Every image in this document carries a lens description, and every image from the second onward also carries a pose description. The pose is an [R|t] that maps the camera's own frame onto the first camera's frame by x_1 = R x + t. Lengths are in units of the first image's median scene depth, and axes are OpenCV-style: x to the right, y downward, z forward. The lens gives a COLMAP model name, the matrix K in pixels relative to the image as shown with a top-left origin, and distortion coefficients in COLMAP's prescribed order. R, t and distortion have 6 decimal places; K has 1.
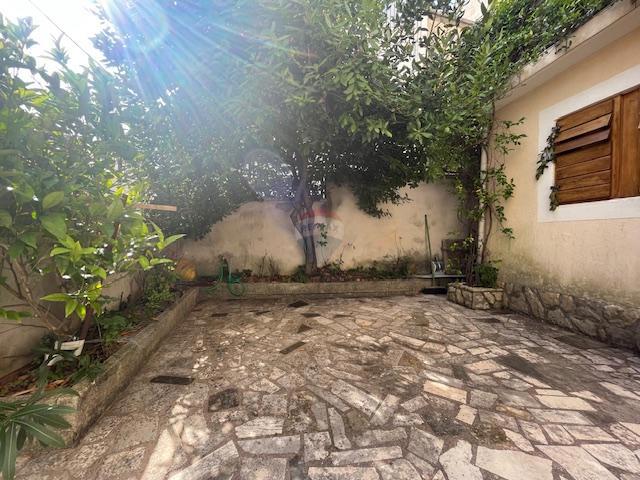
lens RADIAL K [[257.6, 0, 320.5], [0, 257.6, 239.6], [0, 0, 1]] dist [-0.002933, -0.000255]
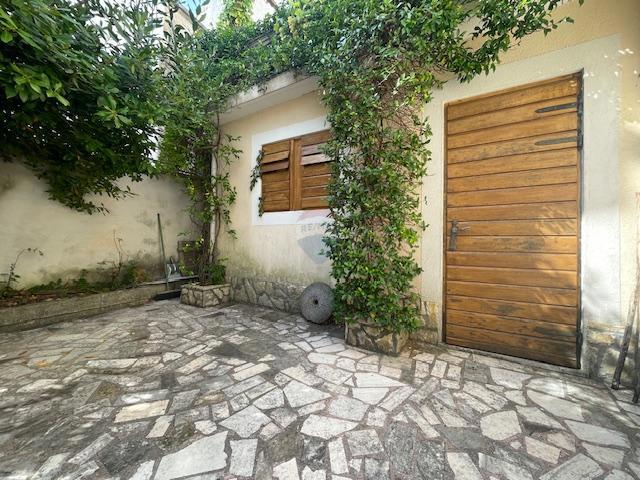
lens RADIAL K [[257.6, 0, 320.5], [0, 257.6, 239.6], [0, 0, 1]] dist [-0.002933, -0.000255]
pose [[0.633820, -0.011865, 0.773389, 0.128400], [0.012472, 0.999909, 0.005119, -0.003217], [-0.773380, 0.006401, 0.633911, -0.033690]]
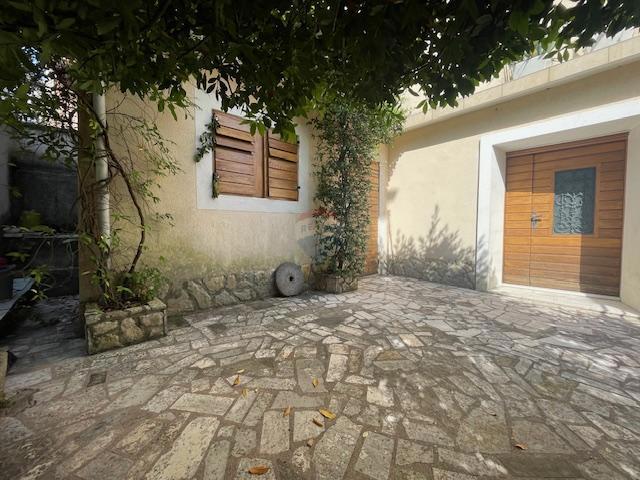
lens RADIAL K [[257.6, 0, 320.5], [0, 257.6, 239.6], [0, 0, 1]] dist [-0.002933, -0.000255]
pose [[-0.576172, -0.053859, 0.815552, -0.214165], [0.002776, 0.997692, 0.067849, -0.020668], [-0.817324, 0.041356, -0.574692, 1.444692]]
